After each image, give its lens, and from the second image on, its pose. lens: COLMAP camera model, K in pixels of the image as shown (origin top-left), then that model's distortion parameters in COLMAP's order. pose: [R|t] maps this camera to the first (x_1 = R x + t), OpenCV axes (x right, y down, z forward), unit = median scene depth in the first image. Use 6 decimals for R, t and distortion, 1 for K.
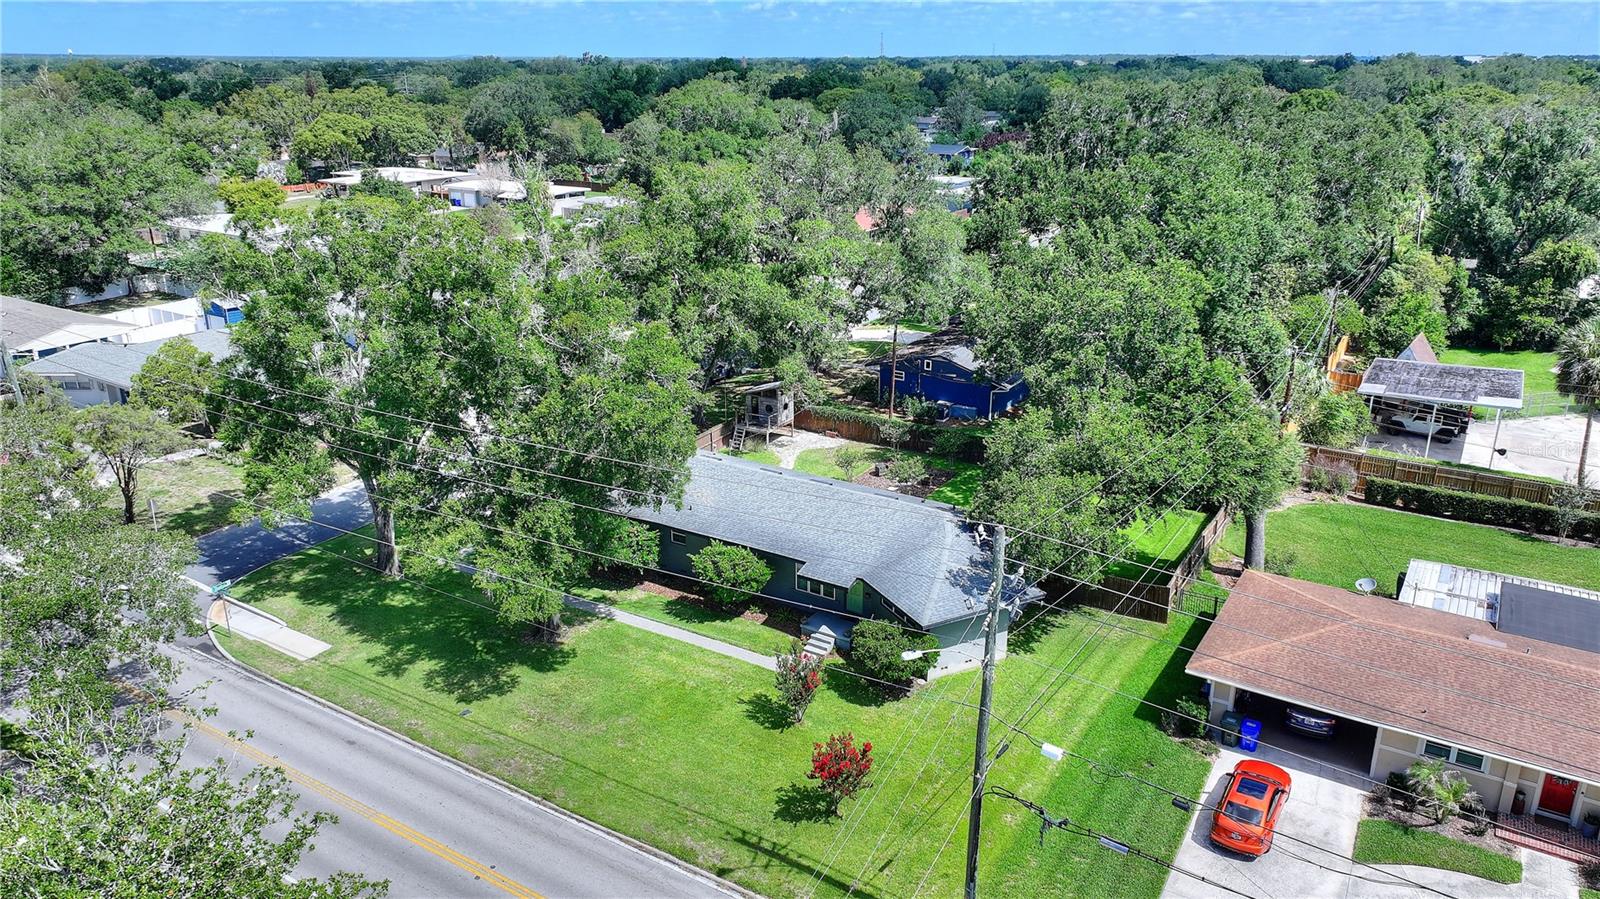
lens RADIAL K [[1118.0, 0, 800.0], [0, 1118.0, 449.5], [0, 0, 1]] dist [-0.002734, 0.000490]
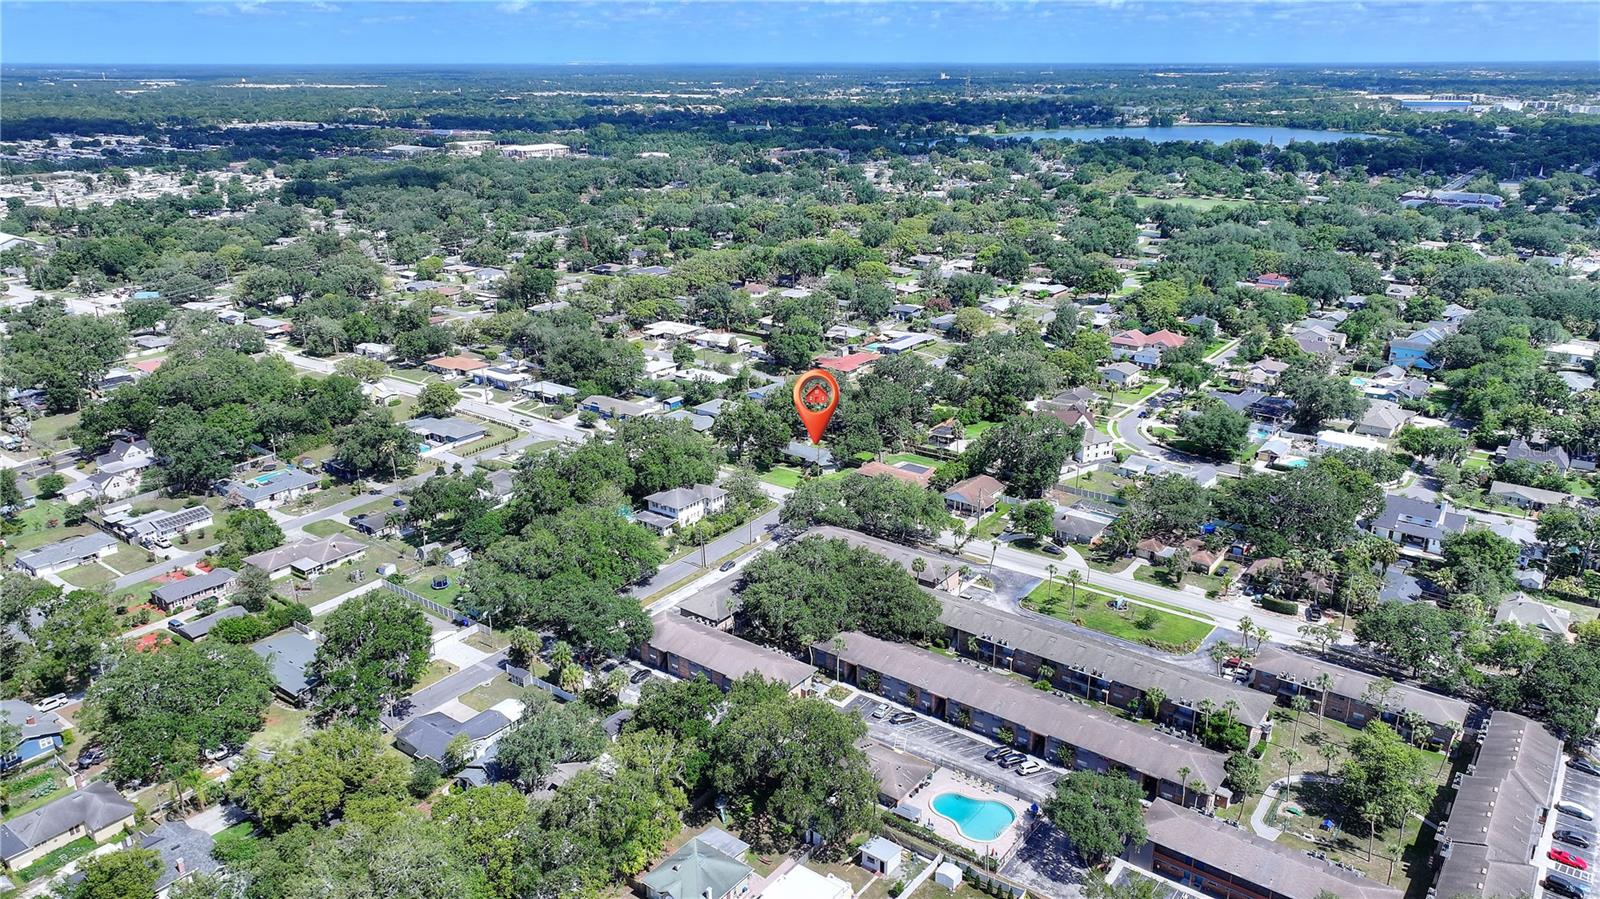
lens RADIAL K [[1118.0, 0, 800.0], [0, 1118.0, 449.5], [0, 0, 1]] dist [-0.002734, 0.000490]
pose [[0.996219, 0.025272, -0.083119, 0.462988], [-0.024970, 0.999677, 0.004661, 0.015900], [0.083210, -0.002568, 0.996529, -5.058618]]
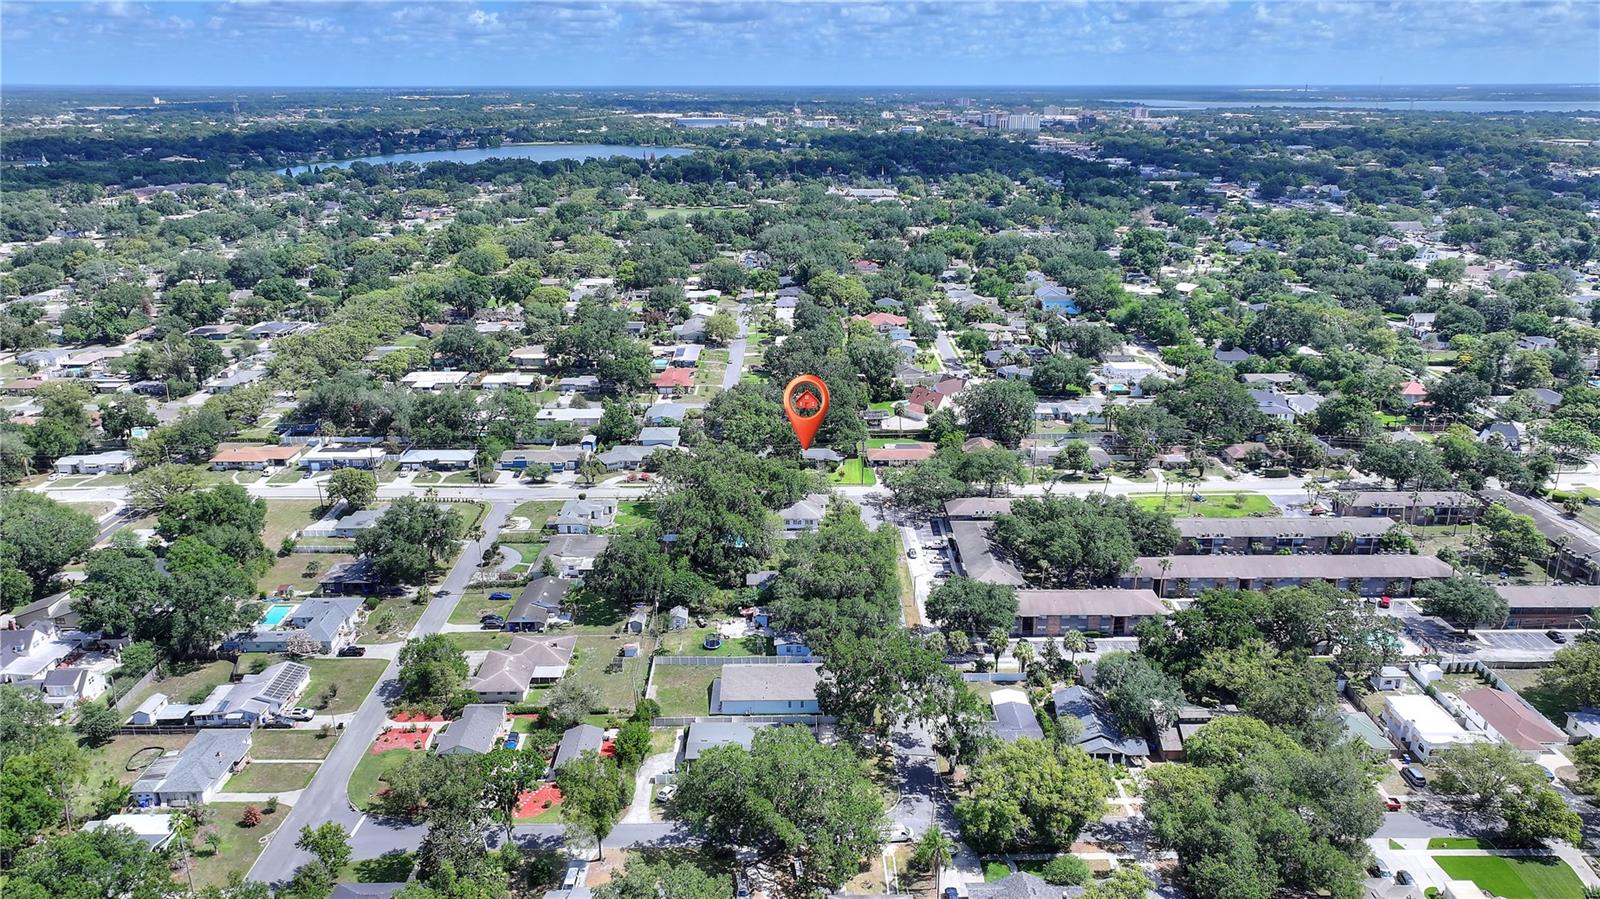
lens RADIAL K [[1108.9, 0, 800.0], [0, 1108.9, 449.5], [0, 0, 1]] dist [0.004519, 0.005081]
pose [[0.843280, -0.171954, 0.509226, -3.248556], [0.178033, 0.983320, 0.037220, -0.207652], [-0.507133, 0.059272, 0.859827, -4.443786]]
